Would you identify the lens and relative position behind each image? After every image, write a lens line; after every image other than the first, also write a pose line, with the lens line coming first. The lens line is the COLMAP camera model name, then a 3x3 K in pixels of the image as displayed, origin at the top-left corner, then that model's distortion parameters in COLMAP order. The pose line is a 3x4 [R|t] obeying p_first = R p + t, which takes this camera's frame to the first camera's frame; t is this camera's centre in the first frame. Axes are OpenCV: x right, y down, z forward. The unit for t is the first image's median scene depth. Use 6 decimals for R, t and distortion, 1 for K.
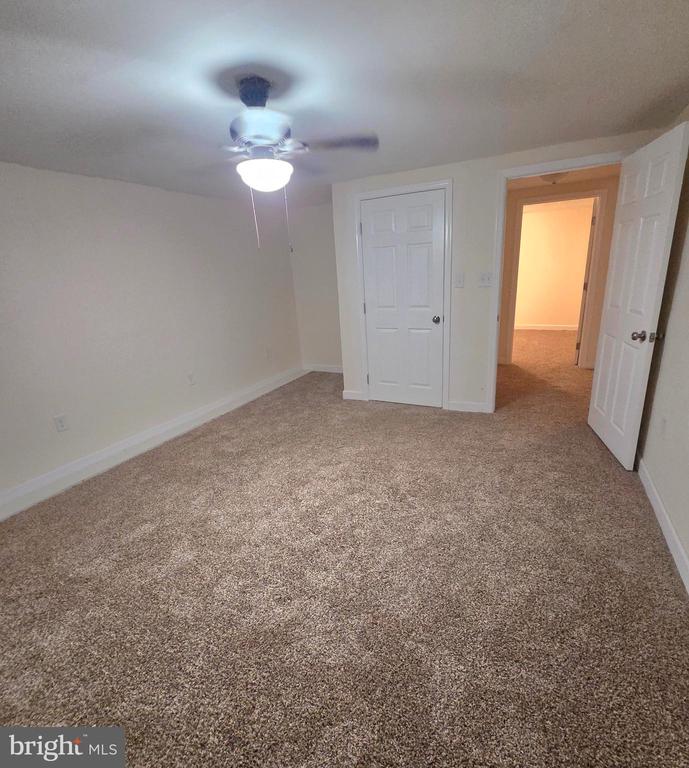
lens RADIAL K [[370.0, 0, 349.1], [0, 370.0, 379.2], [0, 0, 1]] dist [-0.000371, -0.001885]
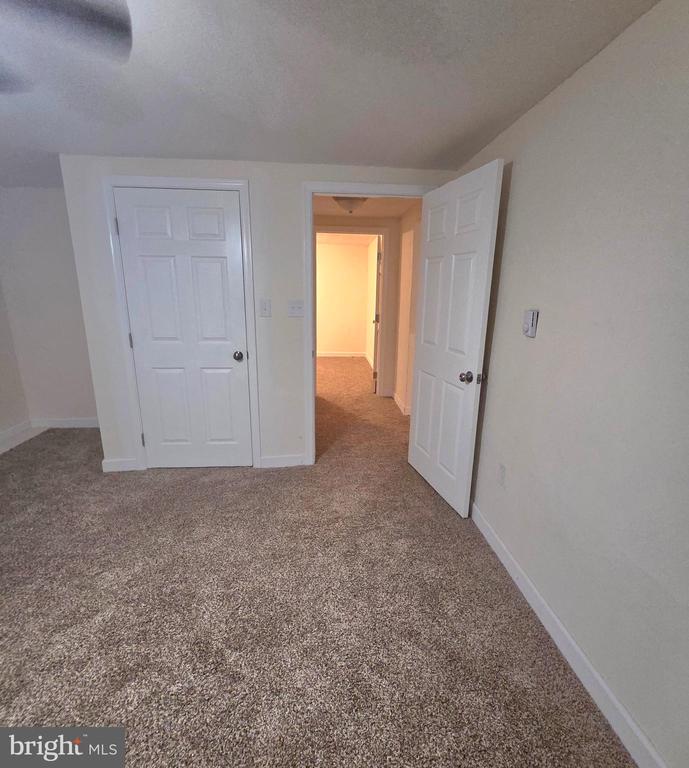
lens RADIAL K [[370.0, 0, 349.1], [0, 370.0, 379.2], [0, 0, 1]] dist [-0.000371, -0.001885]
pose [[0.848037, -0.054957, 0.527079, 0.021816], [0.086210, 0.995666, -0.034890, -0.066962], [-0.522878, 0.075027, 0.849100, 0.228028]]
